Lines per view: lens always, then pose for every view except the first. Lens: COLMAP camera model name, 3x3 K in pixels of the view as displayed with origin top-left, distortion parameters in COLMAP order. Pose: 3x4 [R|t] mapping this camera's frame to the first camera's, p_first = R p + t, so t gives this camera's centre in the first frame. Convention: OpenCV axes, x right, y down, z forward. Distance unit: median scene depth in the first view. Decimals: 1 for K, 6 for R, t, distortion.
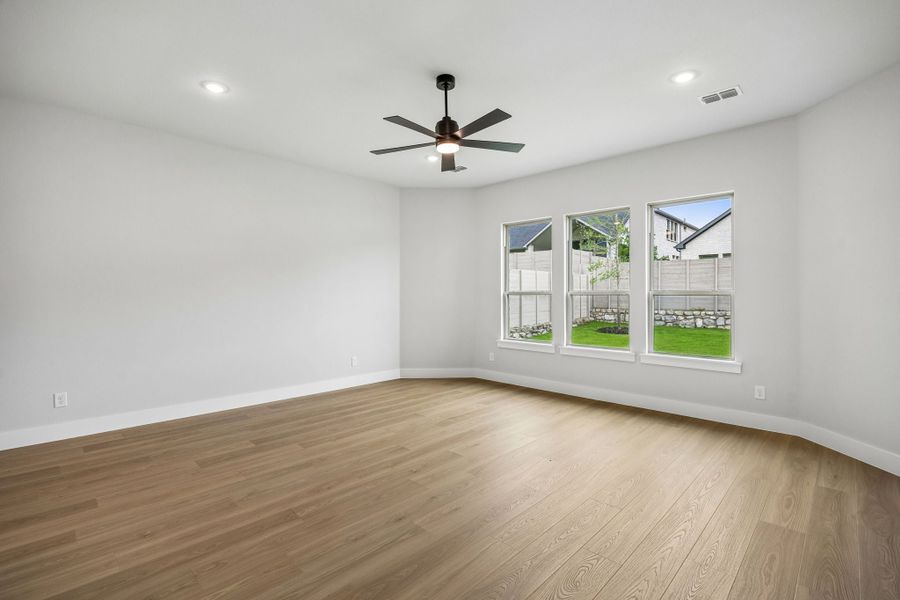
lens RADIAL K [[420.7, 0, 427.1], [0, 420.7, 293.4], [0, 0, 1]] dist [0.000259, 0.000309]
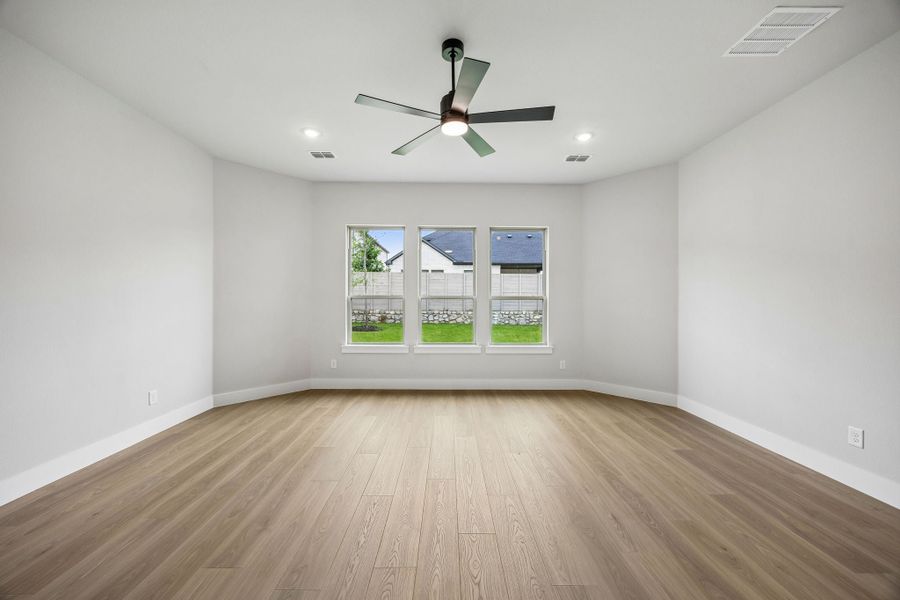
lens RADIAL K [[357.9, 0, 452.7], [0, 357.9, 297.9], [0, 0, 1]] dist [0.000602, 0.000126]
pose [[0.688154, 0.005002, 0.725547, -0.383929], [-0.006880, 0.999976, -0.000368, 0.001381], [-0.725532, -0.004739, 0.688172, 0.395175]]
